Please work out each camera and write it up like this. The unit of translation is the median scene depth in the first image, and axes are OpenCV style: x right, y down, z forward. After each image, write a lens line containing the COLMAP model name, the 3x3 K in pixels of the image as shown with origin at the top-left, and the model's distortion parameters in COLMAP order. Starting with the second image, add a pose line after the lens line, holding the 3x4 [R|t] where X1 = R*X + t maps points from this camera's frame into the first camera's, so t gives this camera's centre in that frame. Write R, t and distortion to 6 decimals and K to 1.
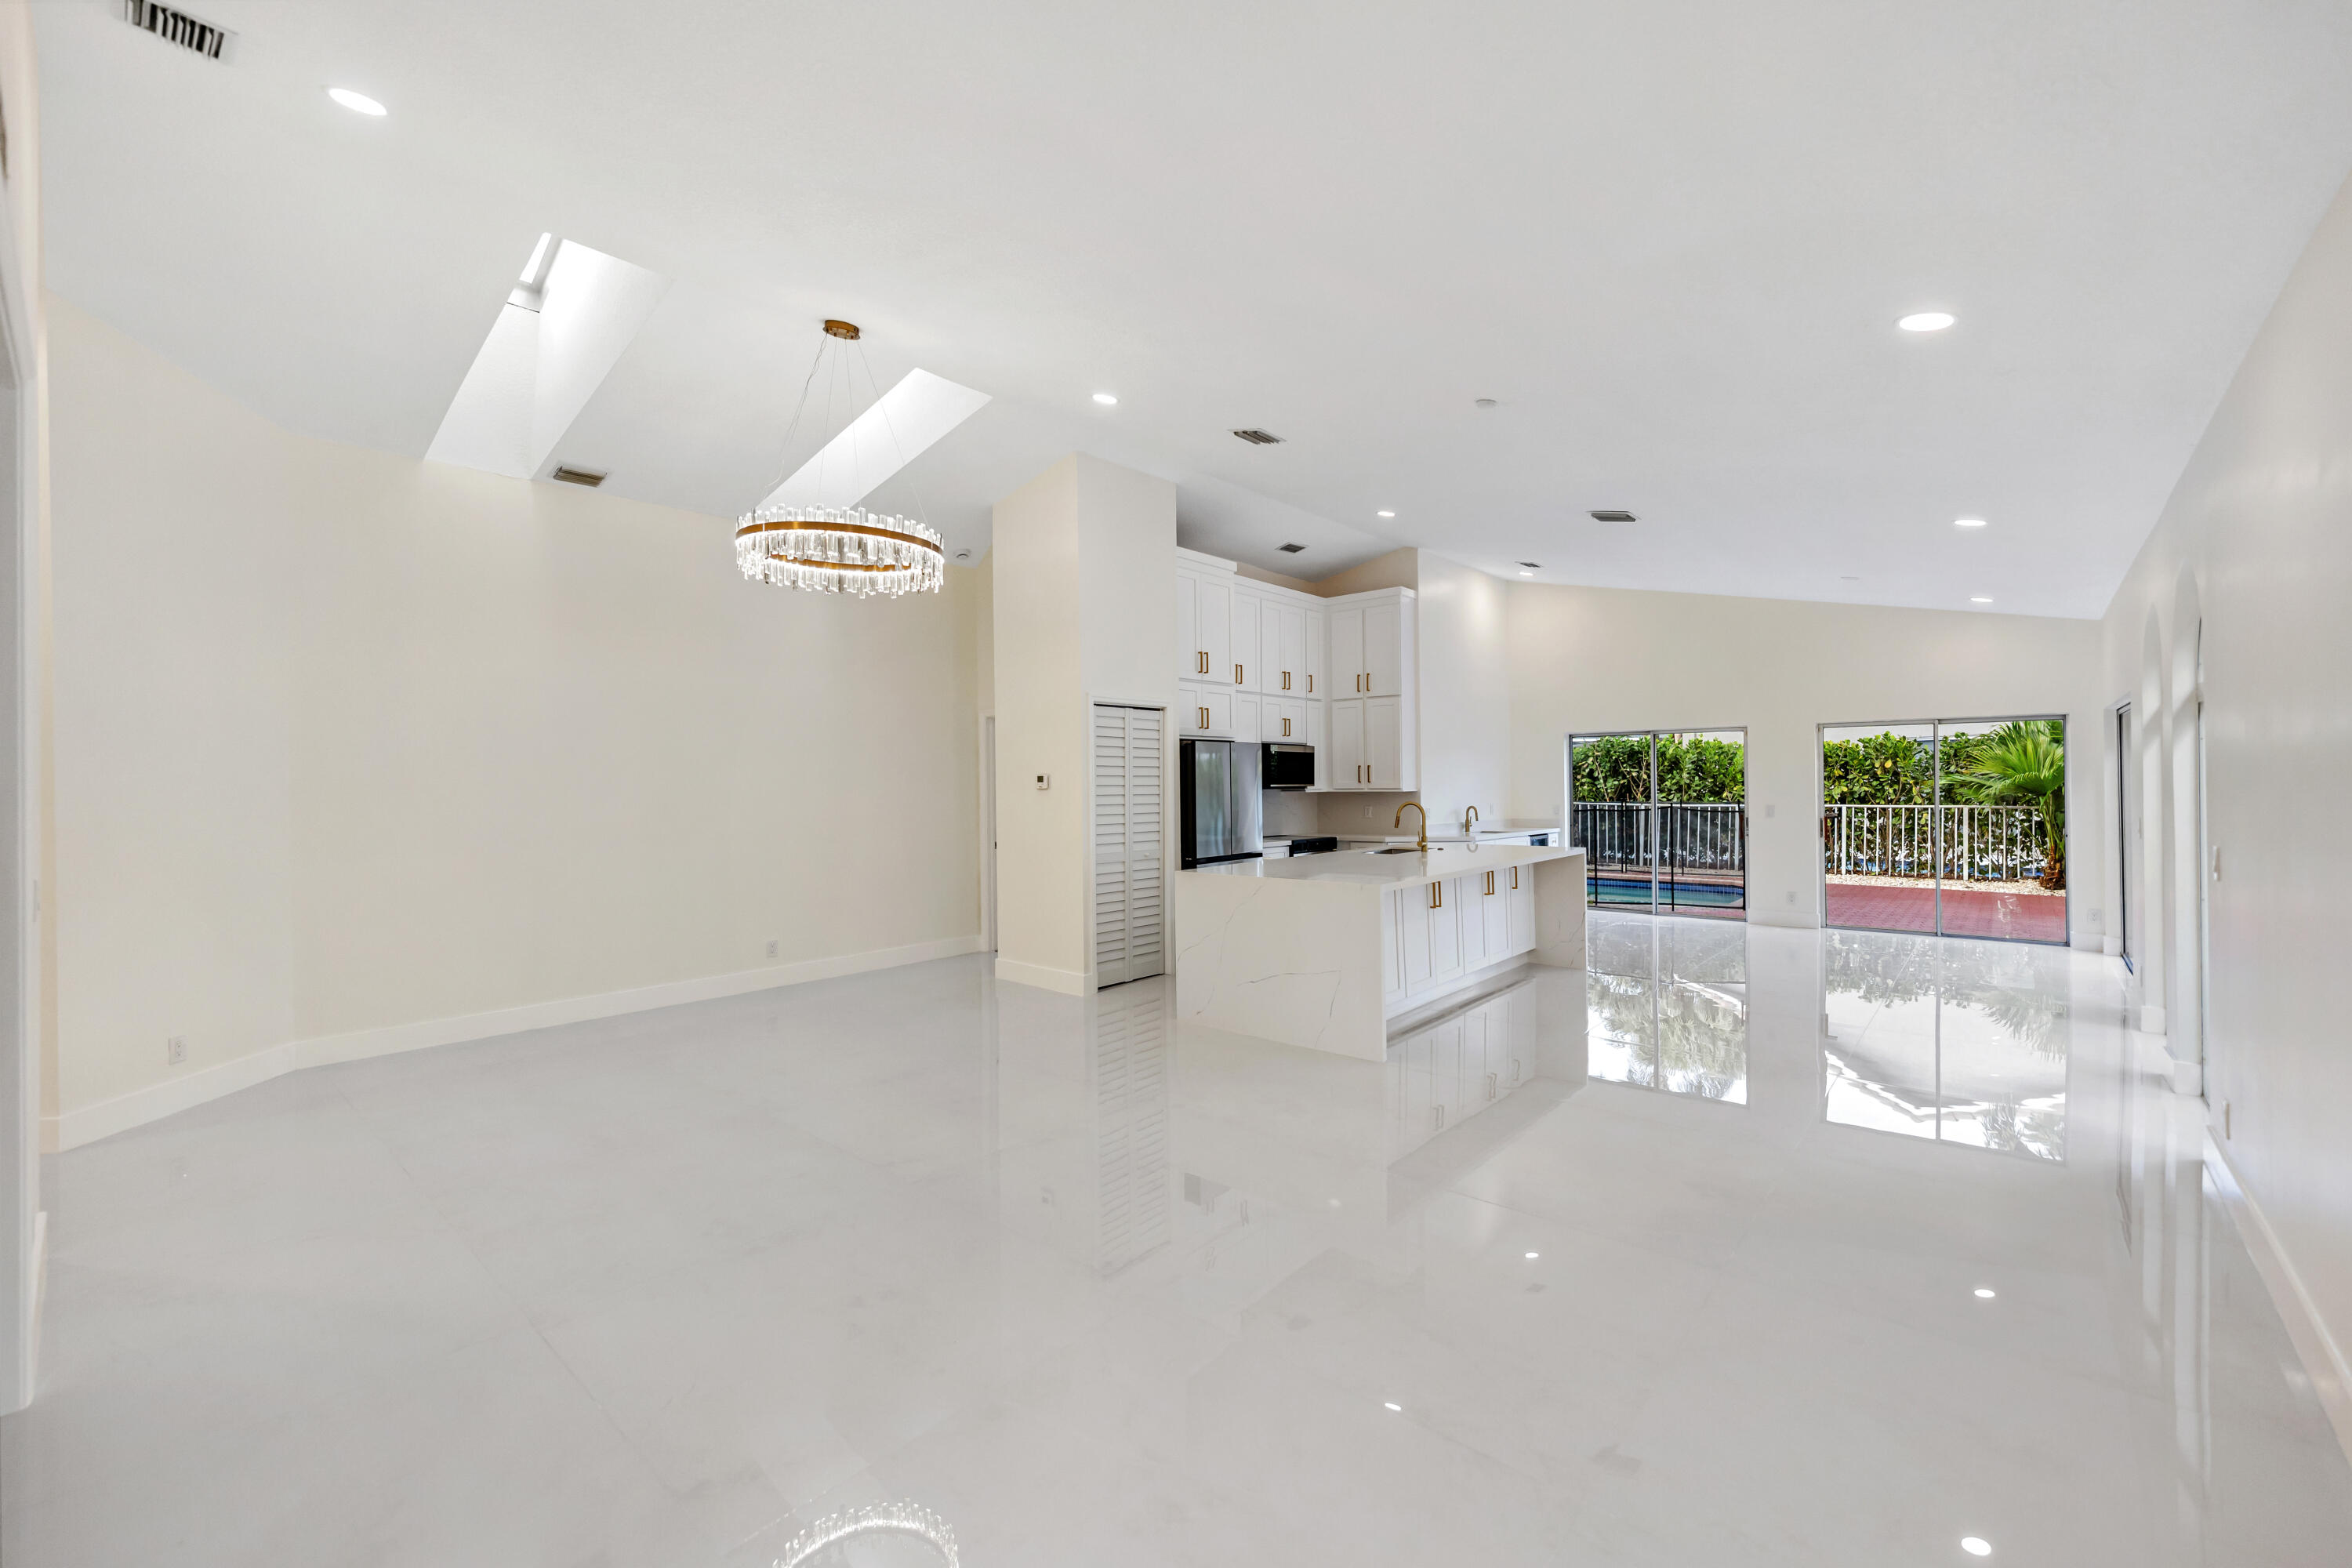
lens RADIAL K [[959.5, 0, 1164.6], [0, 959.5, 780.4], [0, 0, 1]] dist [0.002994, -0.001876]
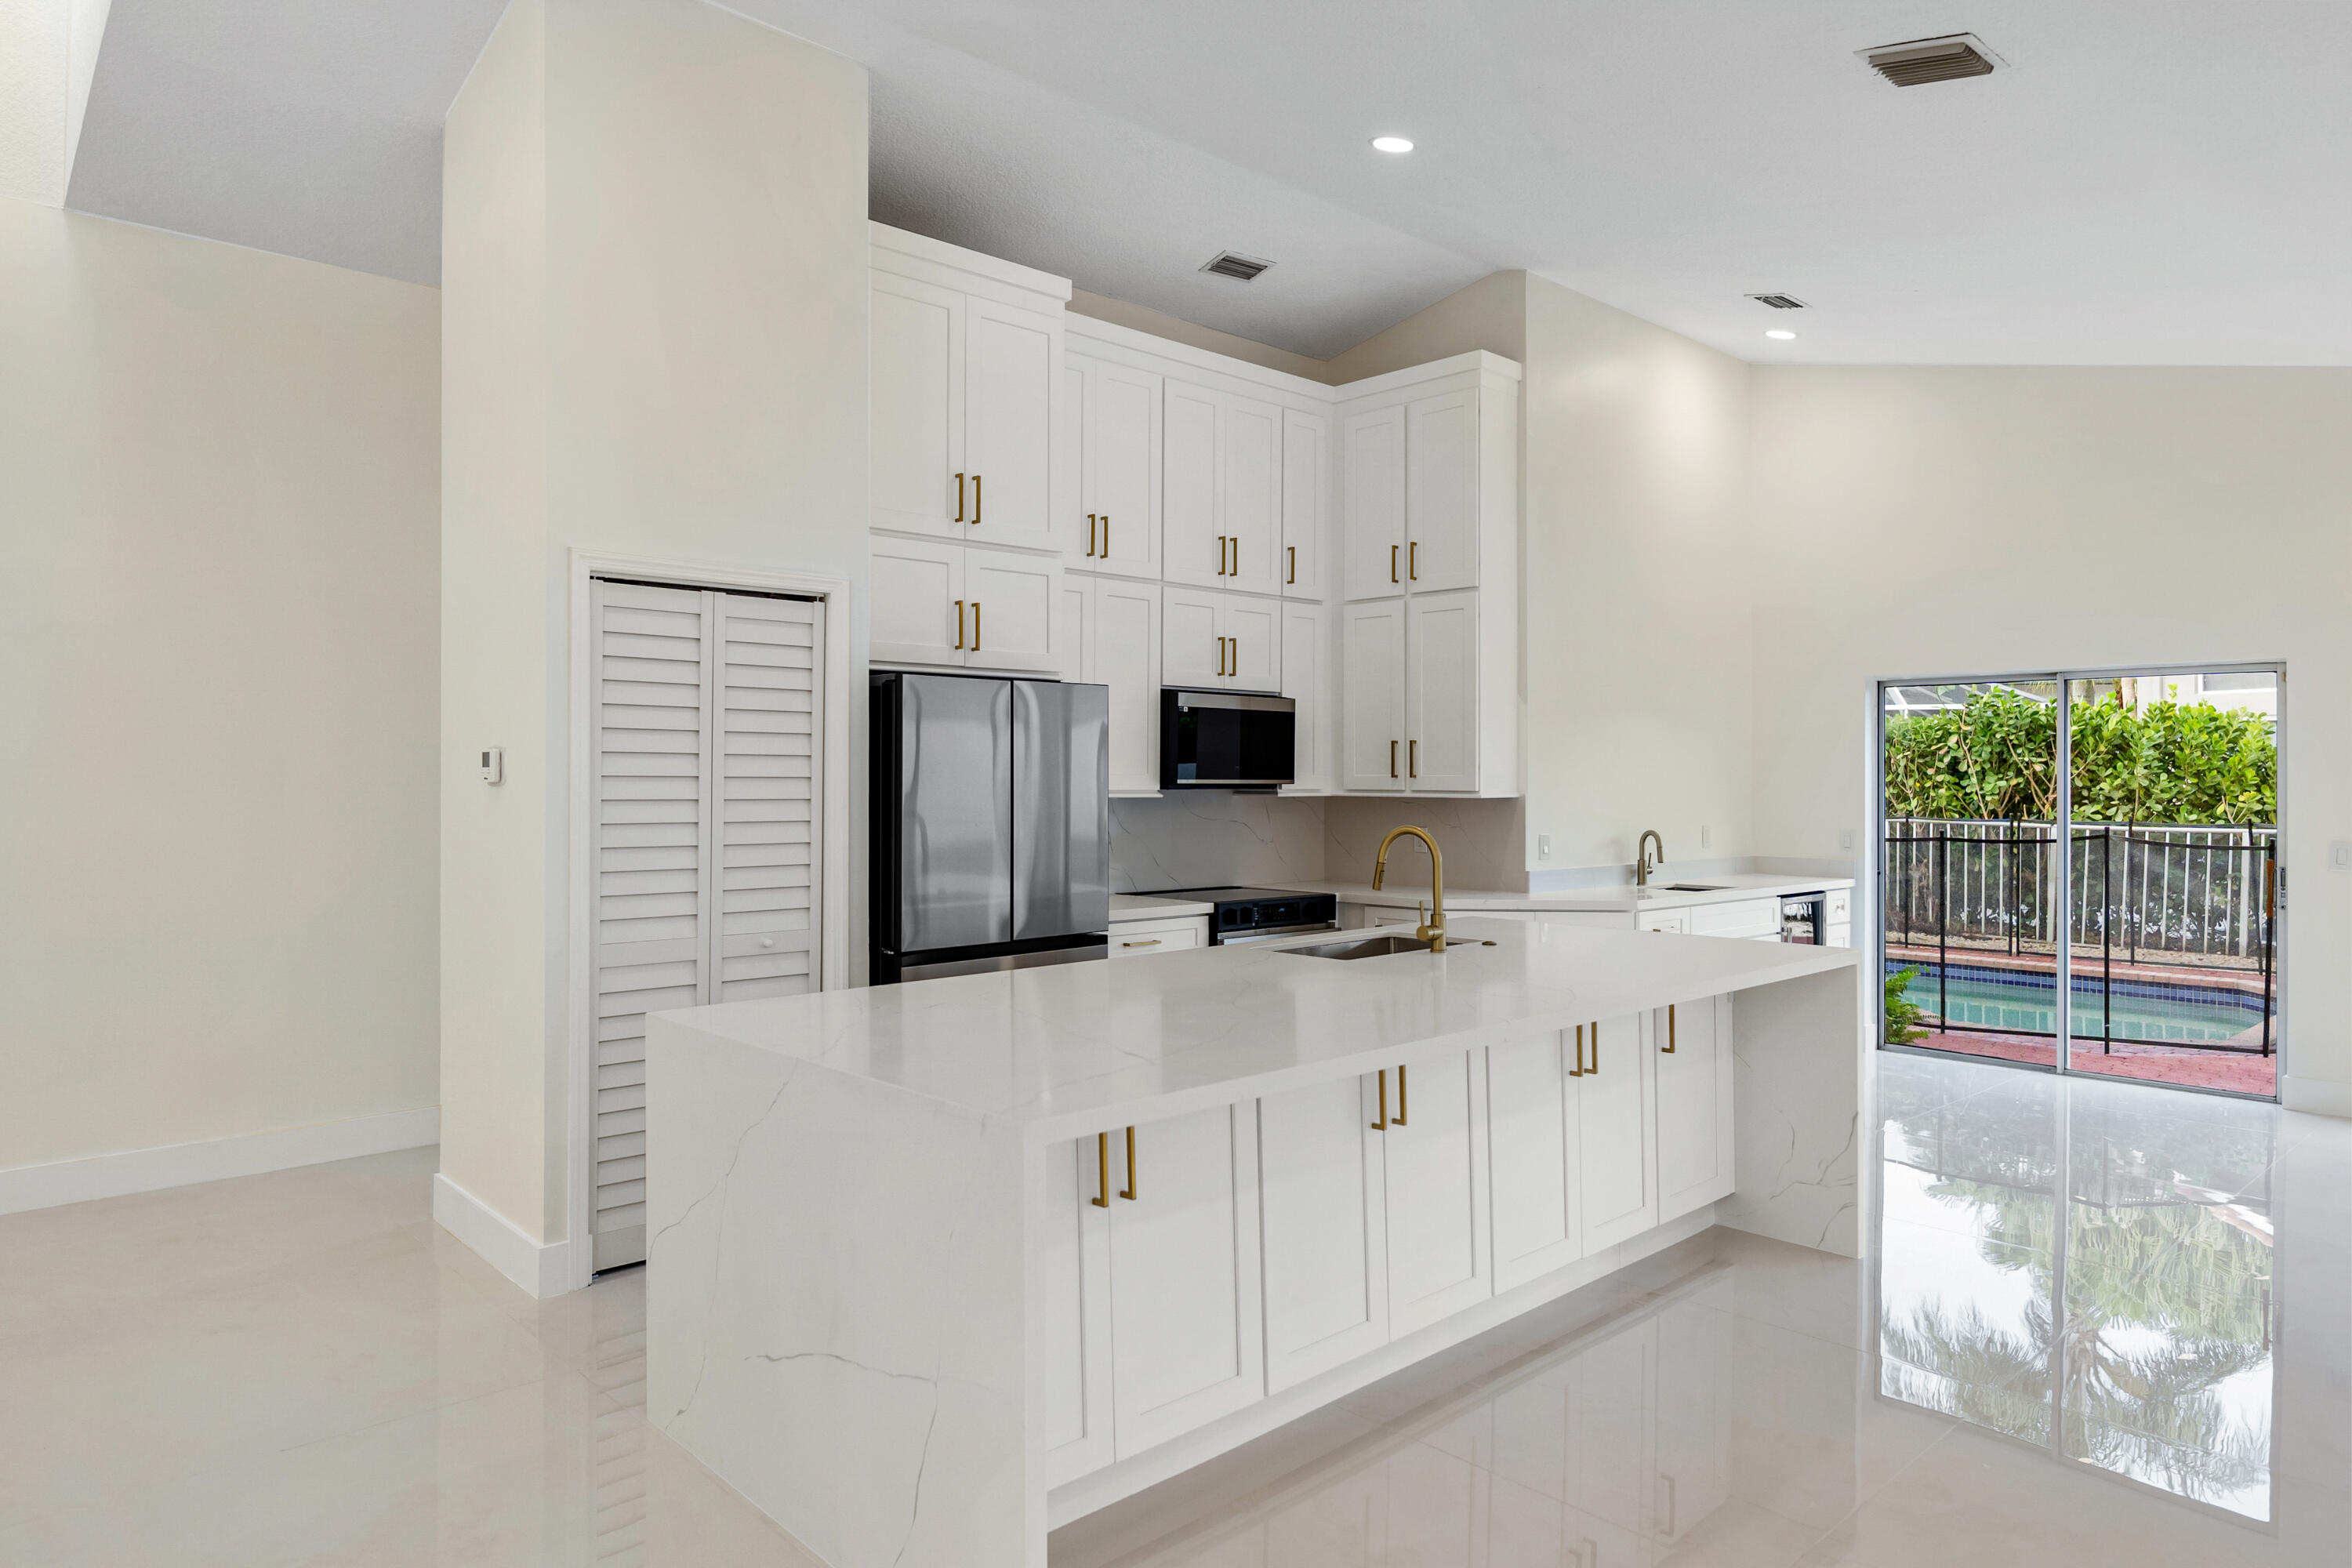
lens RADIAL K [[1446.4, 0, 1151.7], [0, 1446.4, 765.7], [0, 0, 1]] dist [-0.000337, -0.002453]
pose [[0.994465, 0.013377, -0.104217, 0.160120], [-0.013475, 0.999909, -0.000243, -0.001571], [0.104204, 0.001646, 0.994555, 0.290347]]
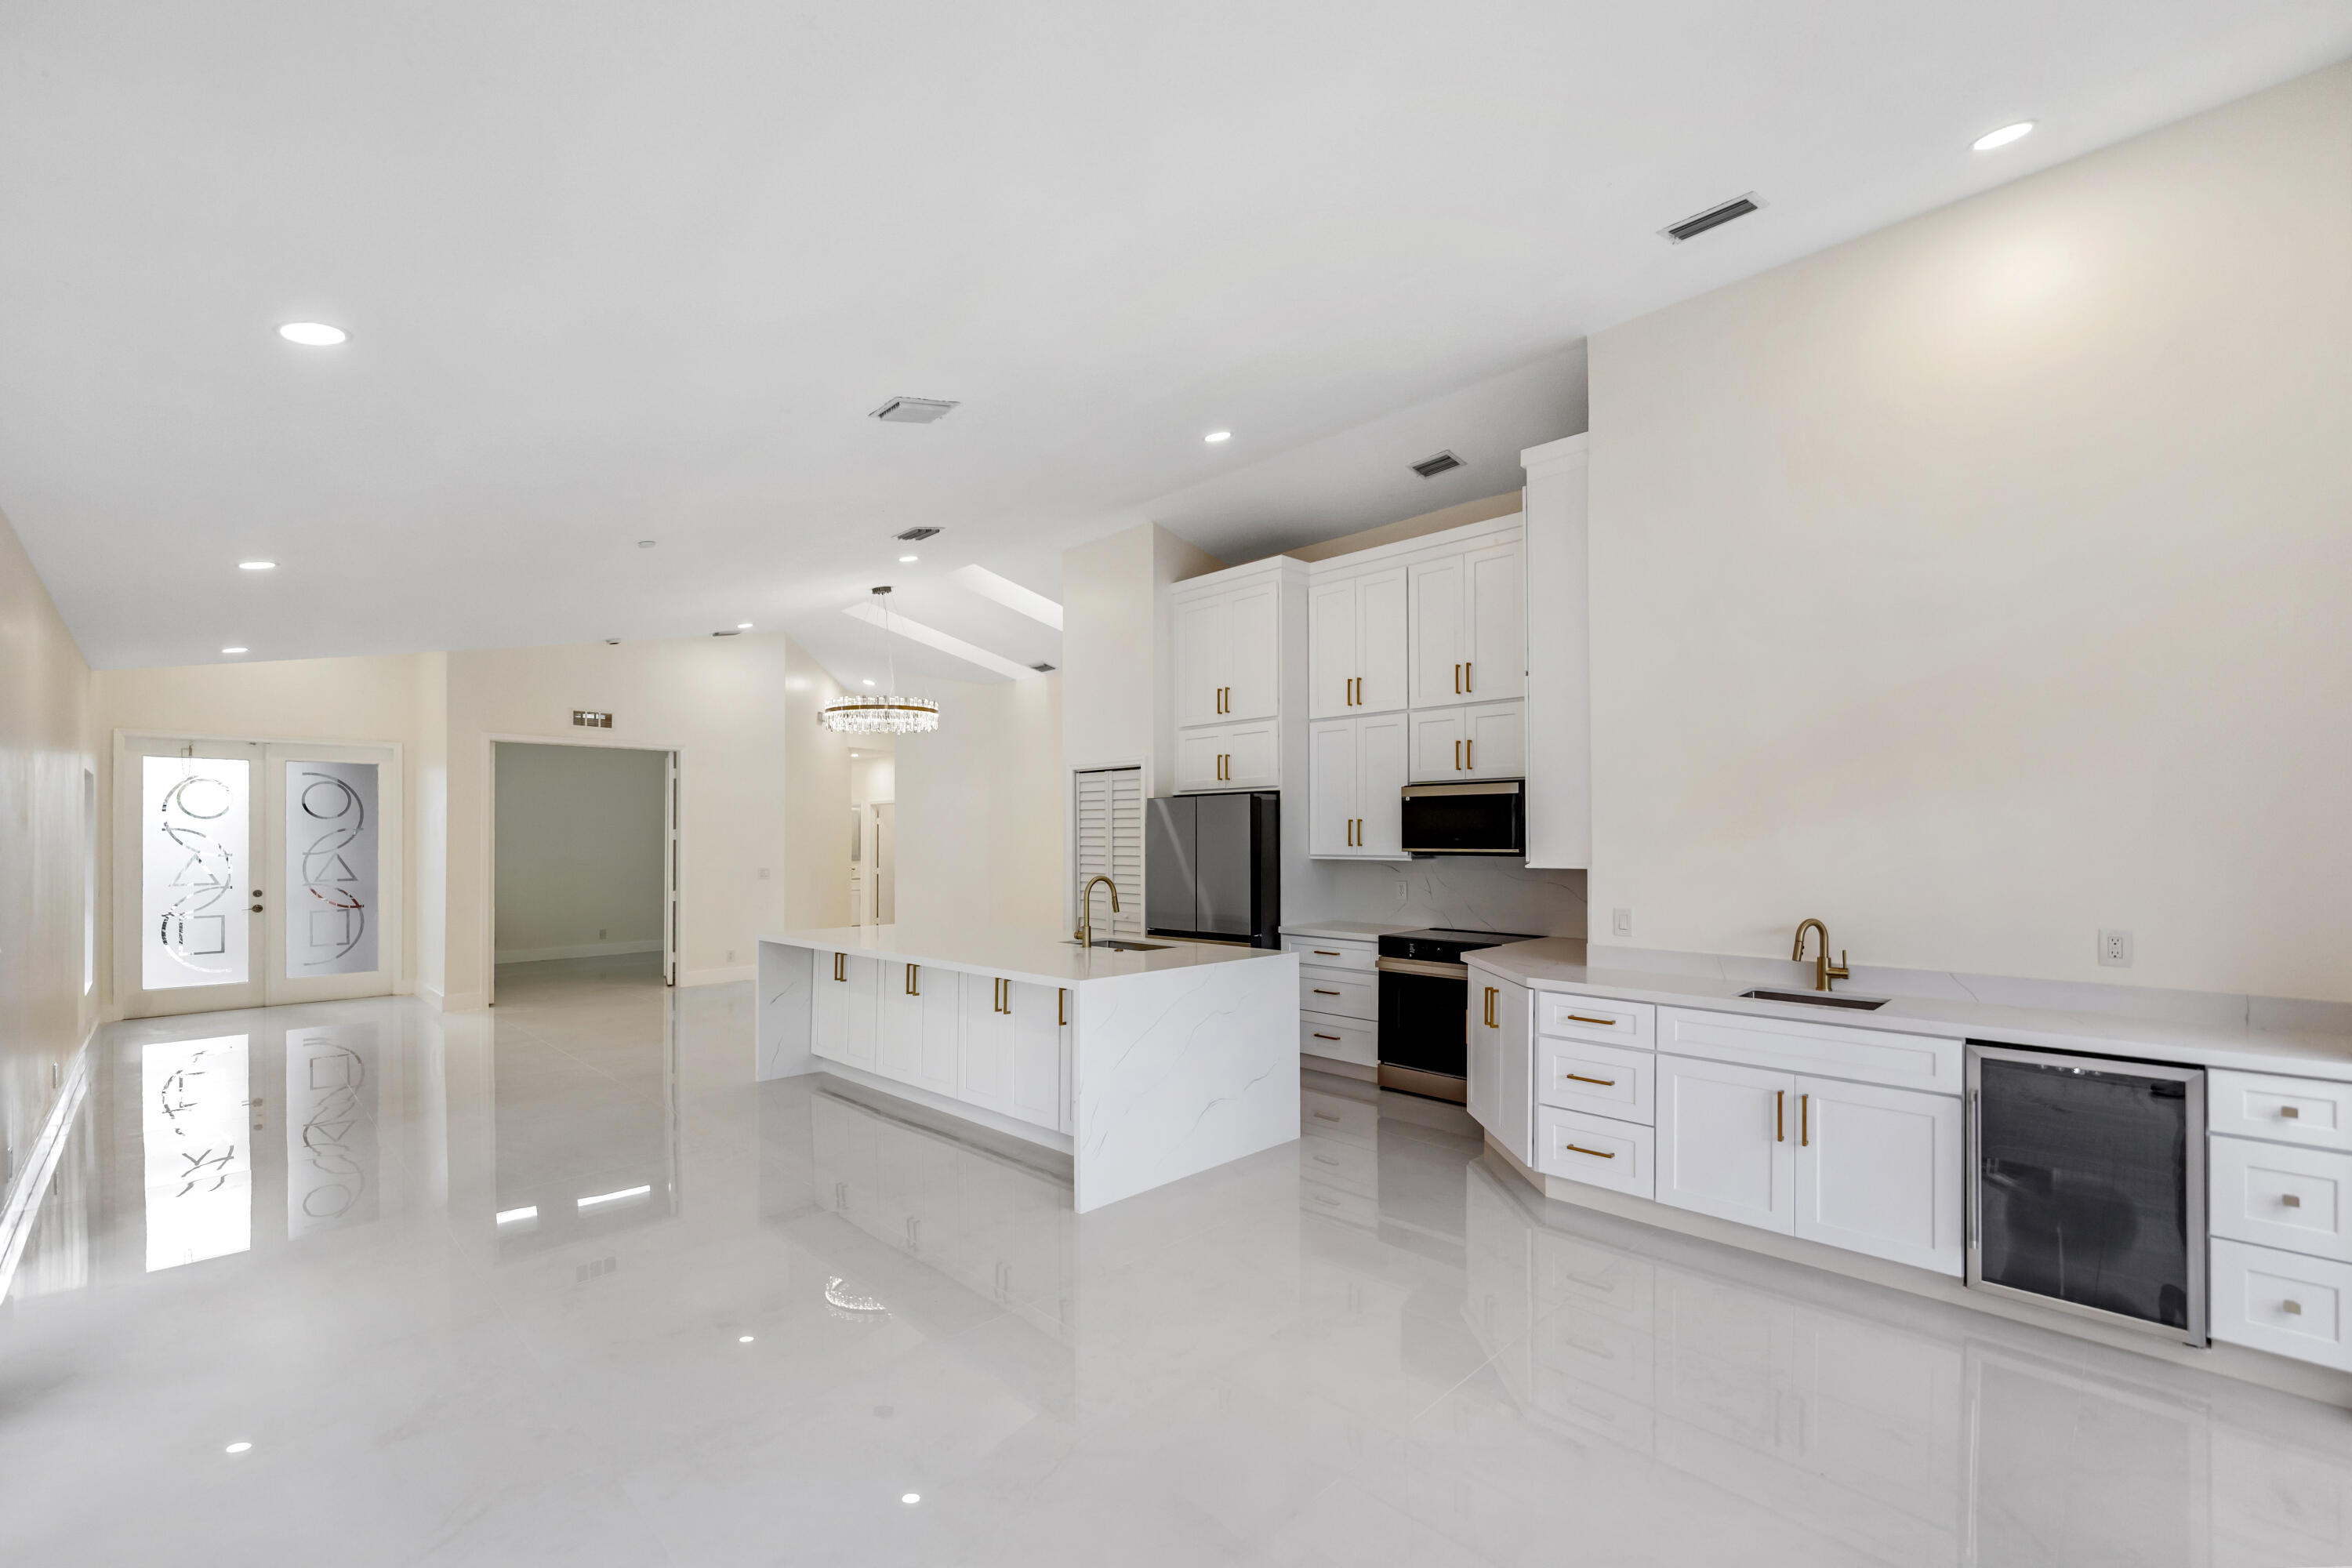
lens RADIAL K [[959.5, 0, 1175.4], [0, 959.5, 840.8], [0, 0, 1]] dist [0.002994, -0.001876]
pose [[-0.044371, 0.014127, -0.998915, 0.726491], [0.009138, 0.999864, 0.013734, -0.010309], [0.998973, -0.008519, -0.044494, 0.820332]]
